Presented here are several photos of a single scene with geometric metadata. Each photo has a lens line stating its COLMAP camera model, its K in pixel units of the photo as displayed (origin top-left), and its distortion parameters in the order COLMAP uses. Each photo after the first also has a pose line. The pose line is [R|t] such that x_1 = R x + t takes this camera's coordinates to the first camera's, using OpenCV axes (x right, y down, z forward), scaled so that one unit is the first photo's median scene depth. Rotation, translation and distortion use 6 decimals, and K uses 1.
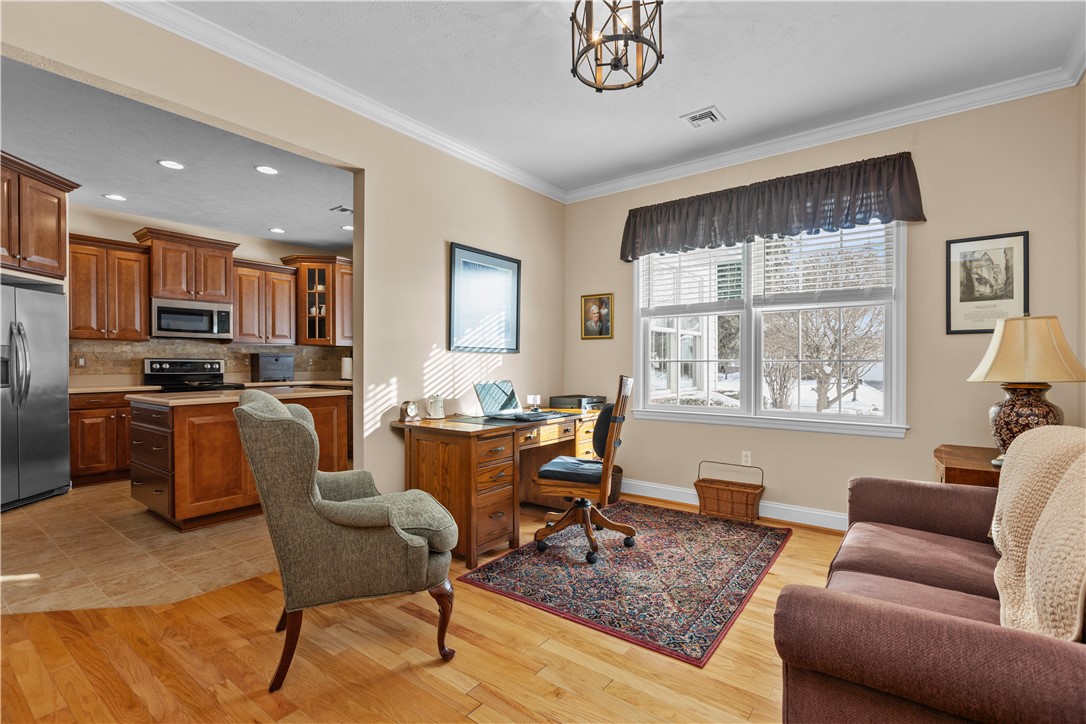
lens RADIAL K [[493.4, 0, 549.4], [0, 493.4, 366.0], [0, 0, 1]] dist [0.001235, -0.001267]
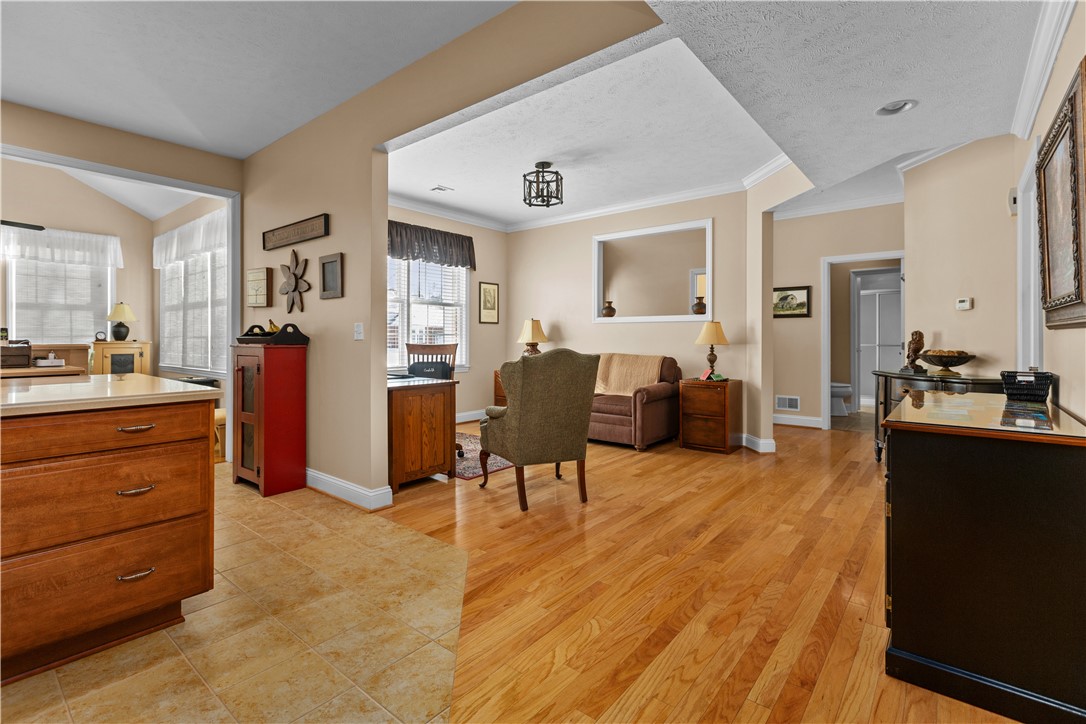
lens RADIAL K [[493.4, 0, 546.4], [0, 493.4, 334.6], [0, 0, 1]] dist [0.001235, -0.001267]
pose [[0.041579, 0.009191, 0.999093, -0.882760], [0.005836, 0.999938, -0.009441, 0.006378], [-0.999118, 0.006223, 0.041523, 0.372069]]
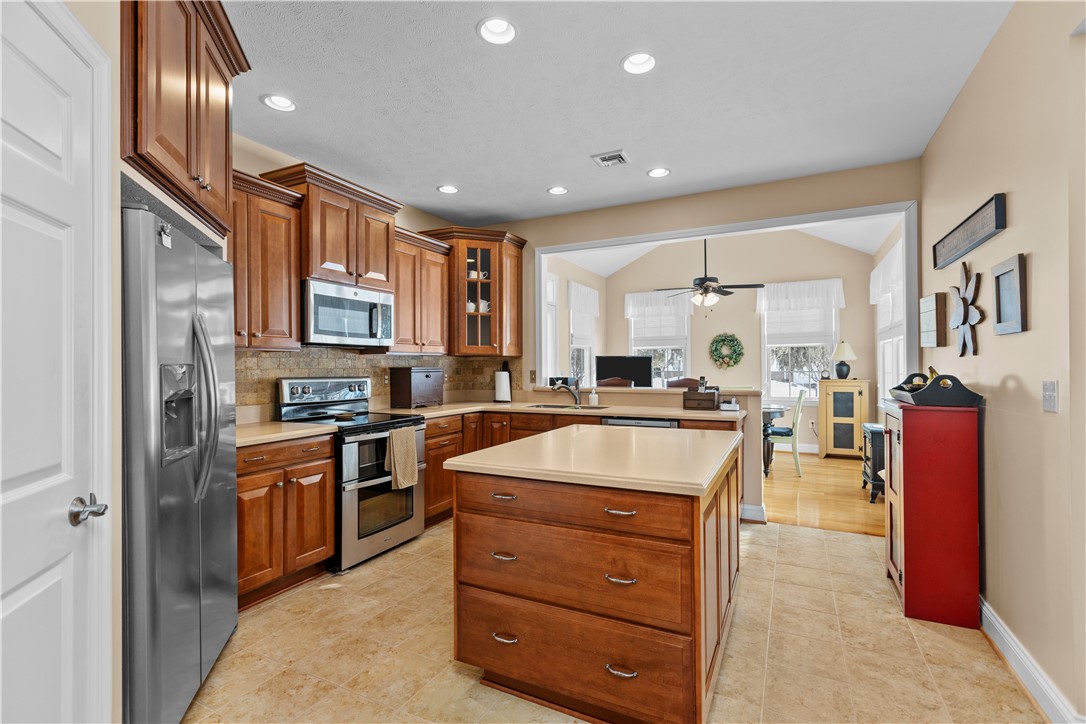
lens RADIAL K [[493.4, 0, 542.7], [0, 493.4, 364.6], [0, 0, 1]] dist [0.001235, -0.001267]
pose [[0.985912, -0.003951, 0.167216, -0.645883], [0.005859, 0.999923, -0.010924, -0.025991], [-0.167160, 0.011750, 0.985860, 0.365591]]
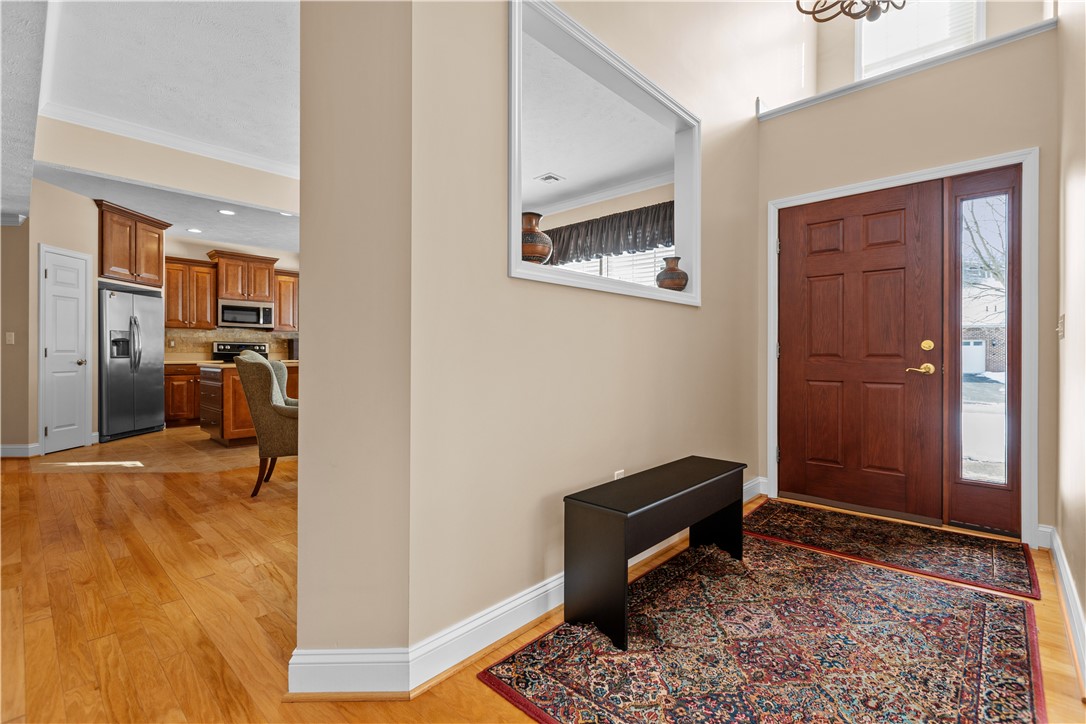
lens RADIAL K [[493.4, 0, 553.6], [0, 493.4, 356.7], [0, 0, 1]] dist [0.001235, -0.001267]
pose [[0.994289, 0.004851, -0.106612, 0.321802], [-0.005156, 0.999983, -0.002583, 0.028039], [0.106598, 0.003118, 0.994297, -0.324524]]
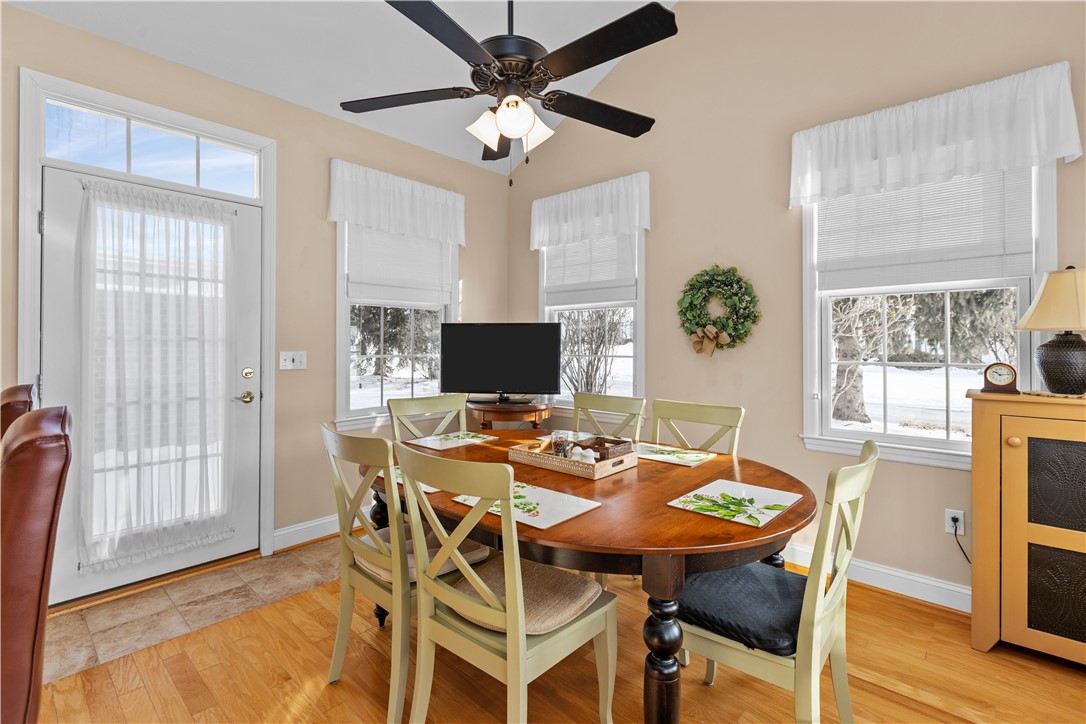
lens RADIAL K [[493.4, 0, 540.2], [0, 493.4, 343.9], [0, 0, 1]] dist [0.001235, -0.001267]
pose [[0.995377, 0.002290, -0.096015, 0.011618], [-0.002801, 0.999983, -0.005180, -0.033852], [0.096002, 0.005425, 0.995366, 1.133336]]
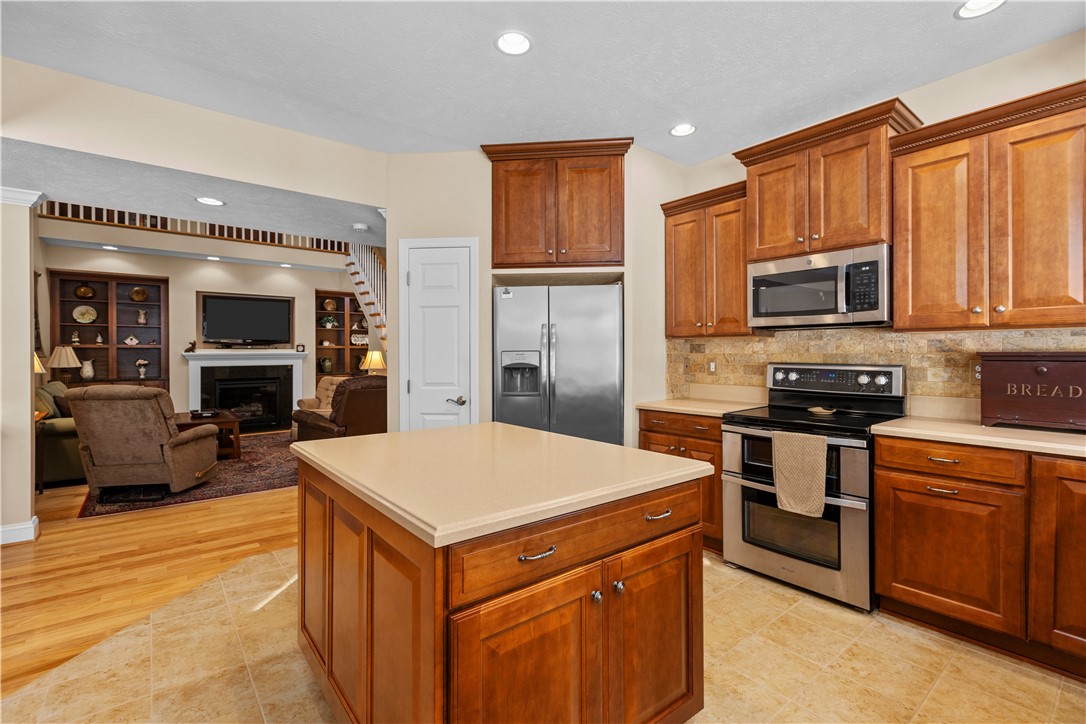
lens RADIAL K [[493.4, 0, 551.2], [0, 493.4, 354.8], [0, 0, 1]] dist [0.001235, -0.001267]
pose [[-0.246074, 0.004075, -0.969242, -0.161947], [-0.005062, 0.999972, 0.005490, -0.029783], [0.969238, 0.006258, -0.246047, 0.951481]]
